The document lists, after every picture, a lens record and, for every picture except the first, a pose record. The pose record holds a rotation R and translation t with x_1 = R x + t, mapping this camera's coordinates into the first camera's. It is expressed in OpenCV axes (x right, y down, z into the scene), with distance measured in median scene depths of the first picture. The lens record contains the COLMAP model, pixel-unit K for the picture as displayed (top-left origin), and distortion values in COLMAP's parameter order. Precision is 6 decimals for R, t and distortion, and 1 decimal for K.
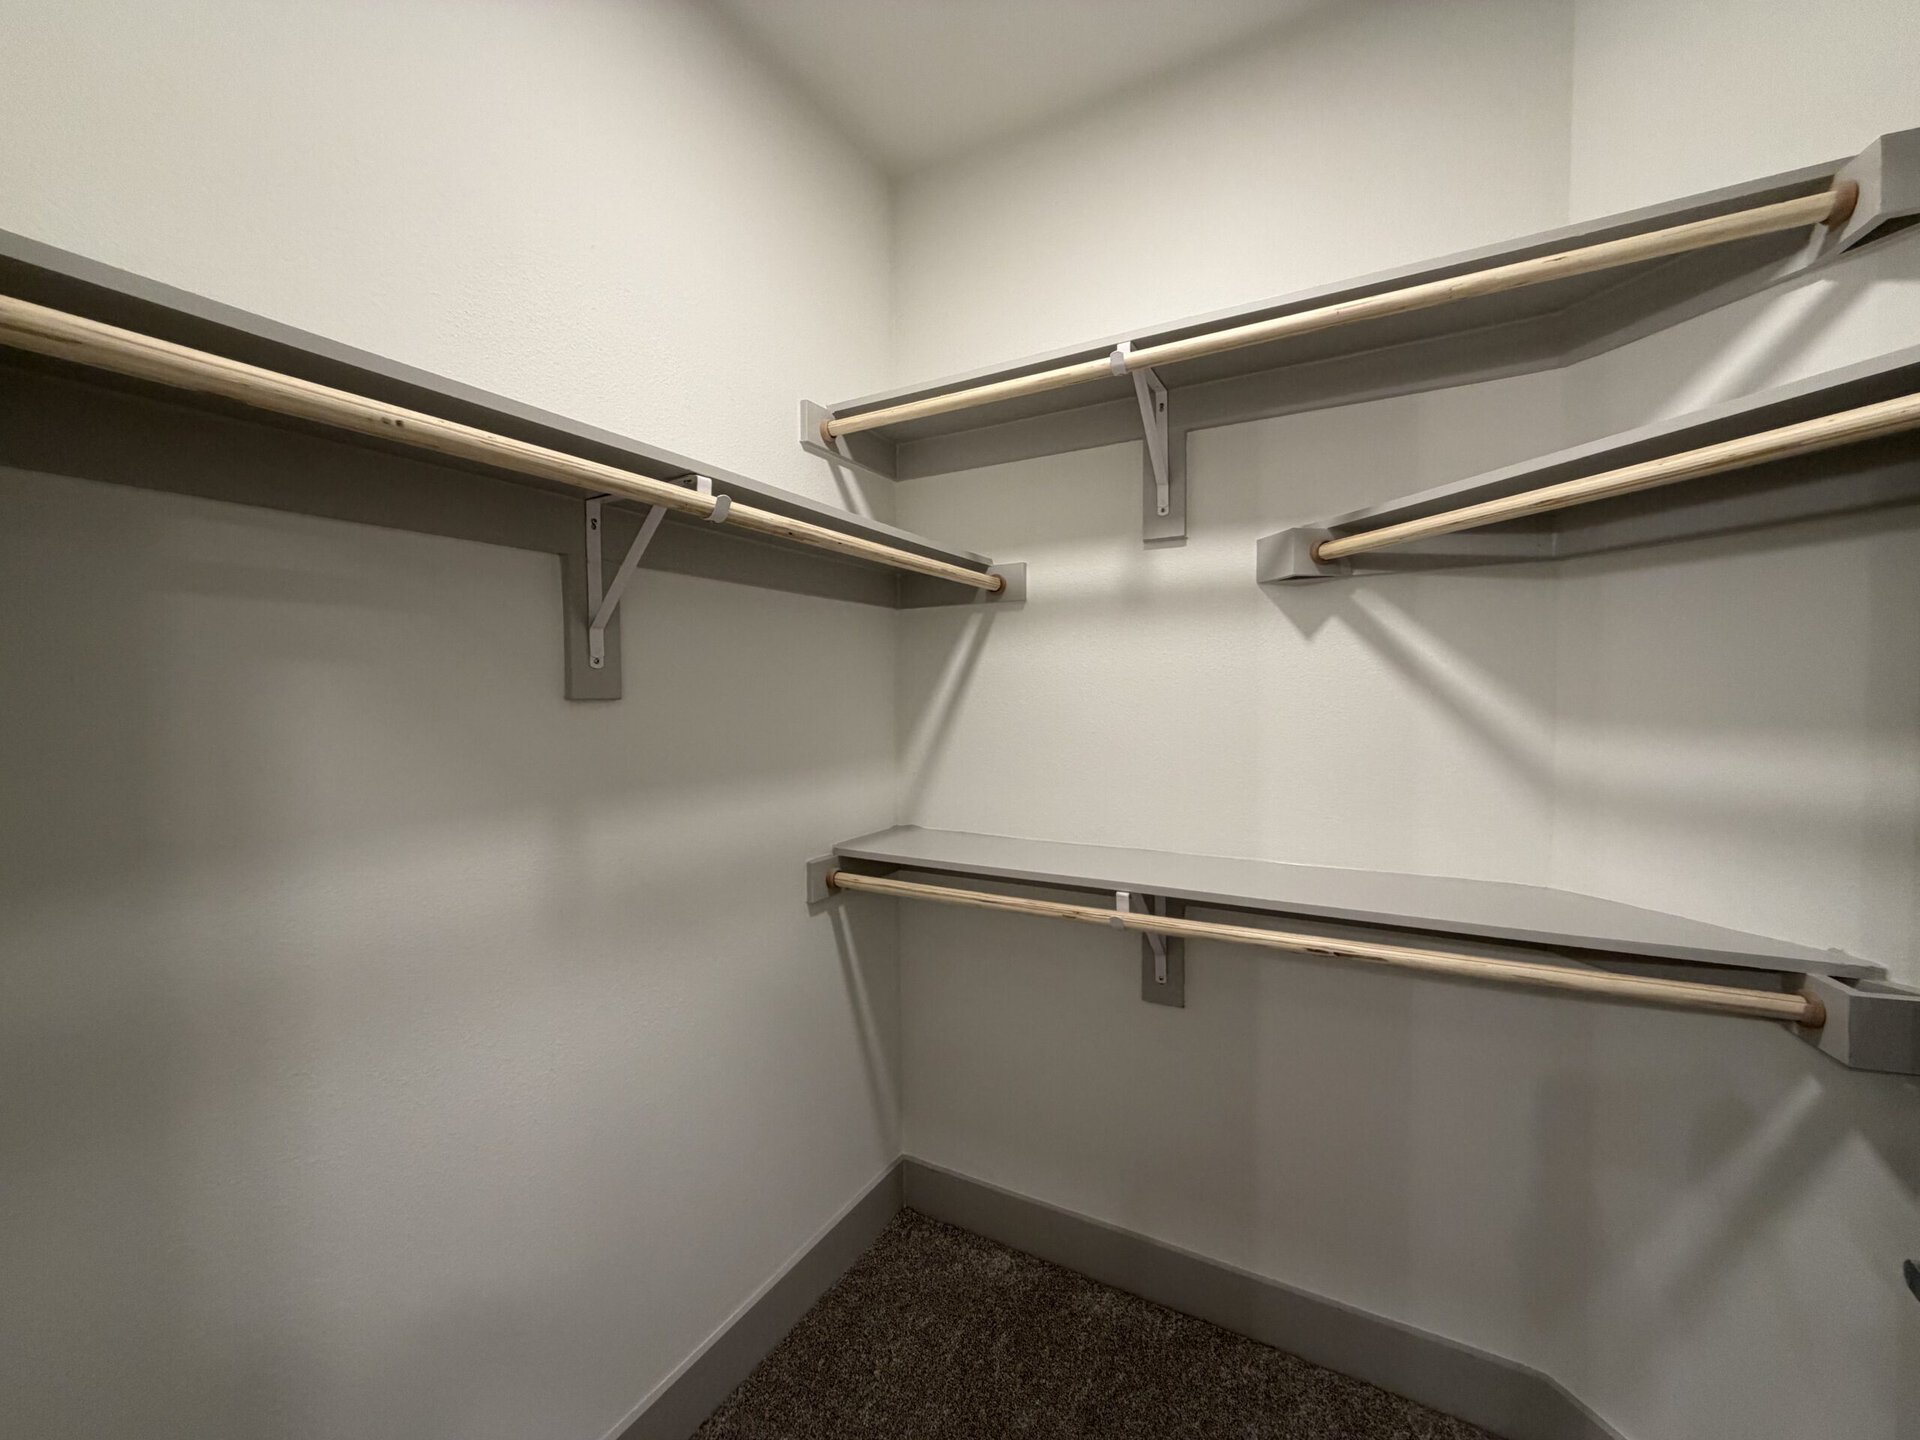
lens RADIAL K [[756.7, 0, 961.8], [0, 756.7, 716.7], [0, 0, 1]] dist [0.000393, -0.000217]
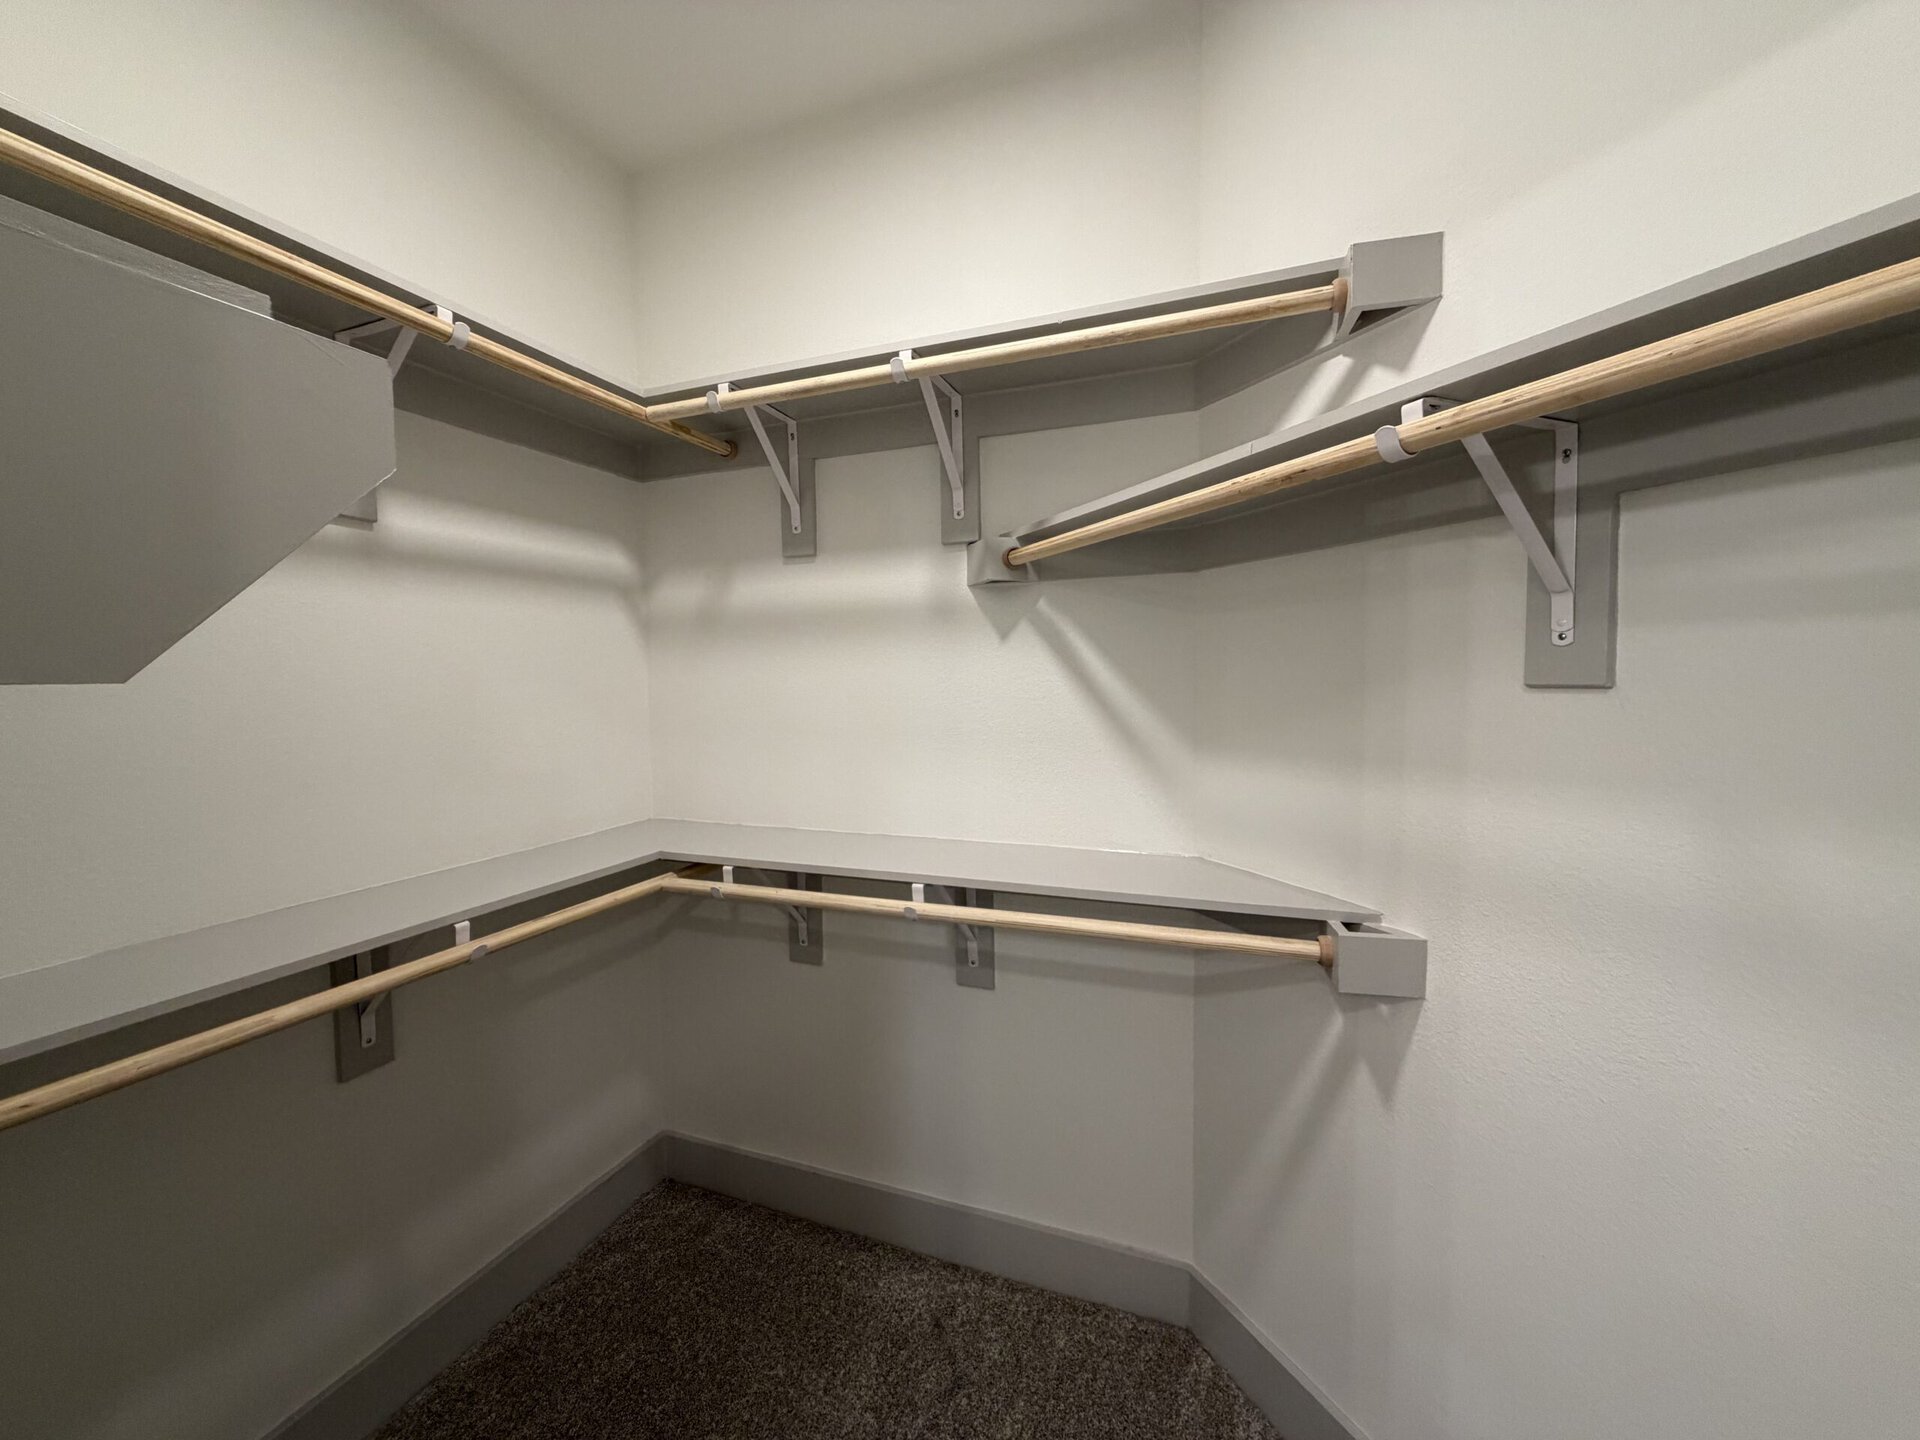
lens RADIAL K [[787.5, 0, 953.9], [0, 787.5, 743.9], [0, 0, 1]] dist [-0.017909, 0.000029]
pose [[0.993250, -0.004410, 0.115908, 0.172033], [0.000243, 0.999354, 0.035936, 0.001247], [-0.115992, -0.035665, 0.992610, -0.090934]]
